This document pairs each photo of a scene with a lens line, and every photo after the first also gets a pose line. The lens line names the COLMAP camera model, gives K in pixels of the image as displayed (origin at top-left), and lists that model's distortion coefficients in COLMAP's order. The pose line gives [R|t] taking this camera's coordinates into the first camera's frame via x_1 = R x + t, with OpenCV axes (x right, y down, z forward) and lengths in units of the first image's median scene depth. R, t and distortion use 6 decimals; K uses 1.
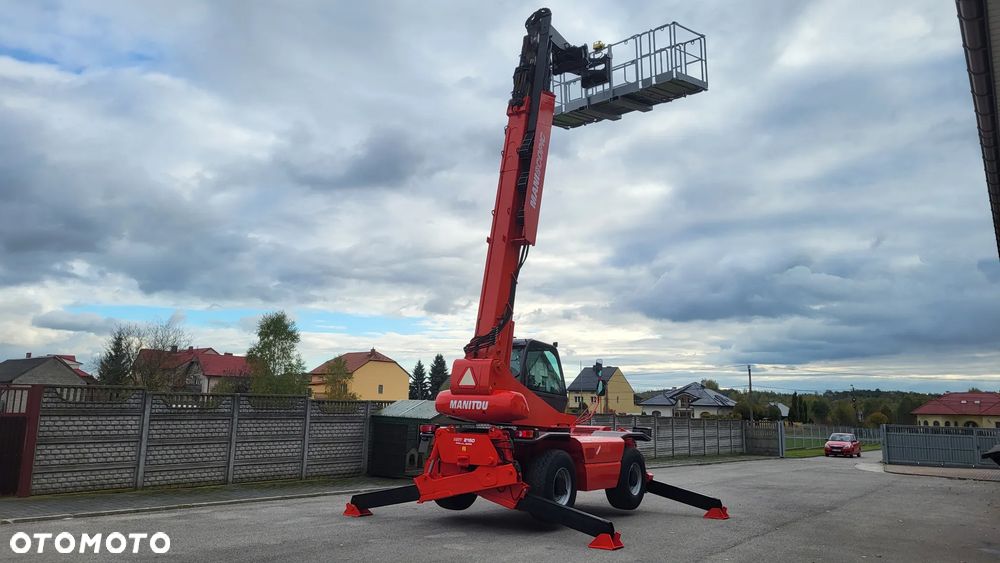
lens RADIAL K [[743.5, 0, 500.0], [0, 743.5, 281.5], [0, 0, 1]] dist [0.042981, -0.001501]
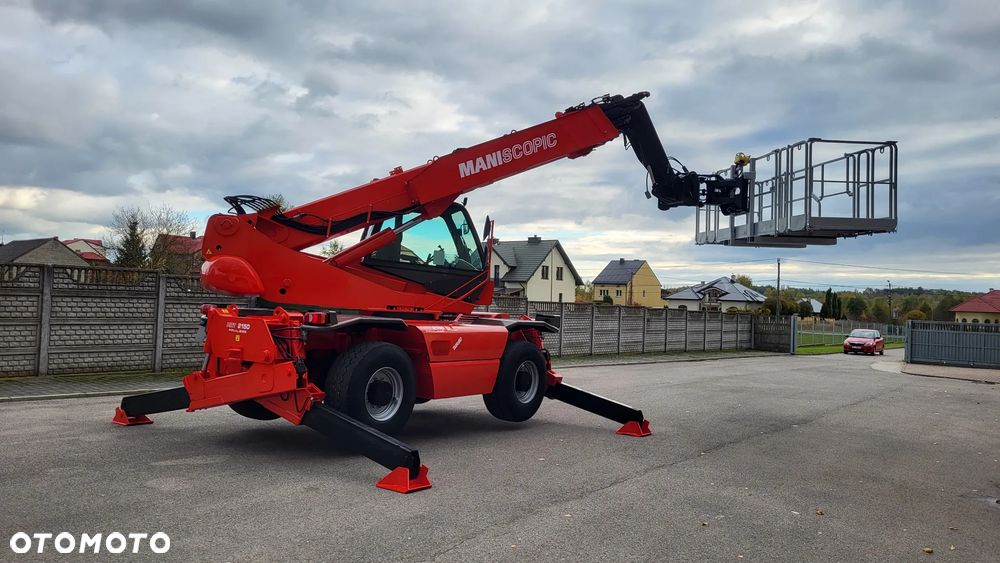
lens RADIAL K [[750.4, 0, 495.9], [0, 750.4, 278.9], [0, 0, 1]] dist [0.041972, -0.008089]
pose [[0.998792, 0.015293, -0.046695, 0.064850], [-0.008621, 0.990132, 0.139871, 0.020815], [0.048373, -0.139299, 0.989068, 0.096865]]
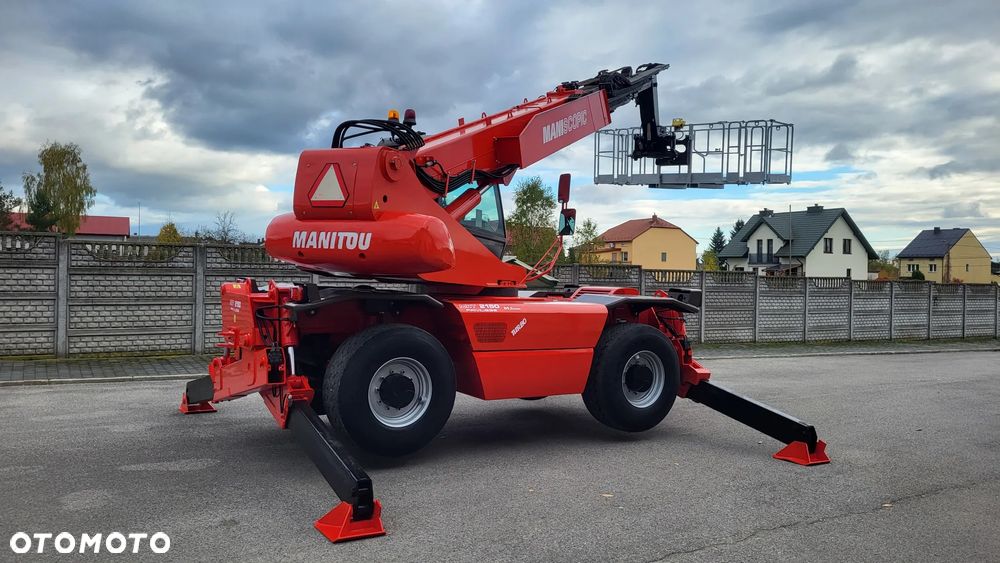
lens RADIAL K [[750.4, 0, 495.9], [0, 750.4, 278.9], [0, 0, 1]] dist [0.041972, -0.008089]
pose [[0.916754, 0.002118, -0.399446, 0.106852], [0.065373, 0.985708, 0.155262, 0.034556], [0.394066, -0.168450, 0.903513, 0.164879]]
